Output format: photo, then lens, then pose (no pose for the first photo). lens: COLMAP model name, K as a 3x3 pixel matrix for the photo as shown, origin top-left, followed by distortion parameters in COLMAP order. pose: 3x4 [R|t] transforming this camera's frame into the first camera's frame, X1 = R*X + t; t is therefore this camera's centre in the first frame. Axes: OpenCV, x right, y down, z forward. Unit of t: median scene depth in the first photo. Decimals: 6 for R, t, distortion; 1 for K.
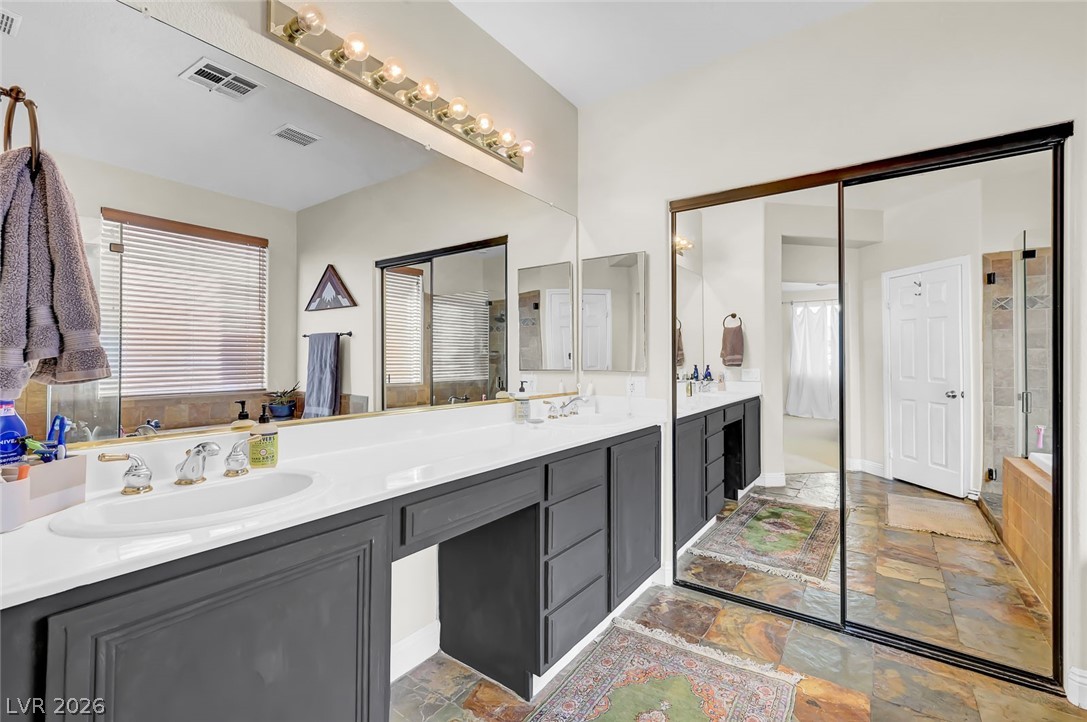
lens RADIAL K [[468.4, 0, 537.2], [0, 468.4, 355.6], [0, 0, 1]] dist [-0.003581, 0.002260]
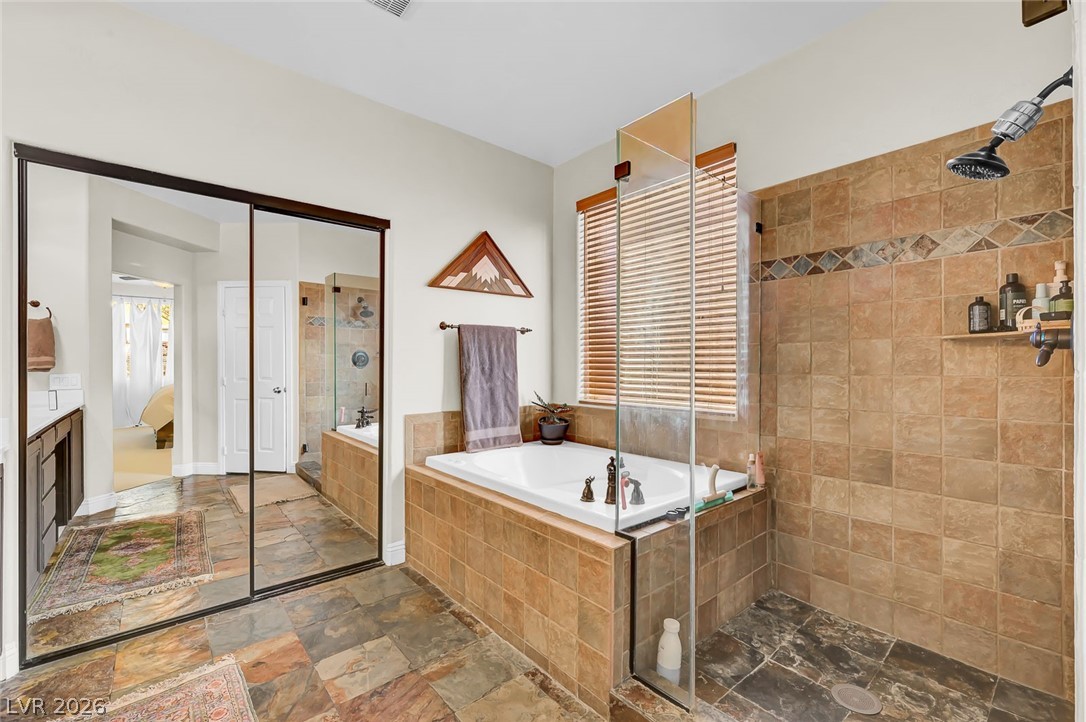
lens RADIAL K [[467.9, 0, 538.4], [0, 467.9, 363.1], [0, 0, 1]] dist [-0.003581, 0.002260]
pose [[0.240385, -0.000966, 0.970677, -0.196231], [-0.008075, 0.999963, 0.002995, 0.001865], [-0.970644, -0.008558, 0.240369, 0.041118]]
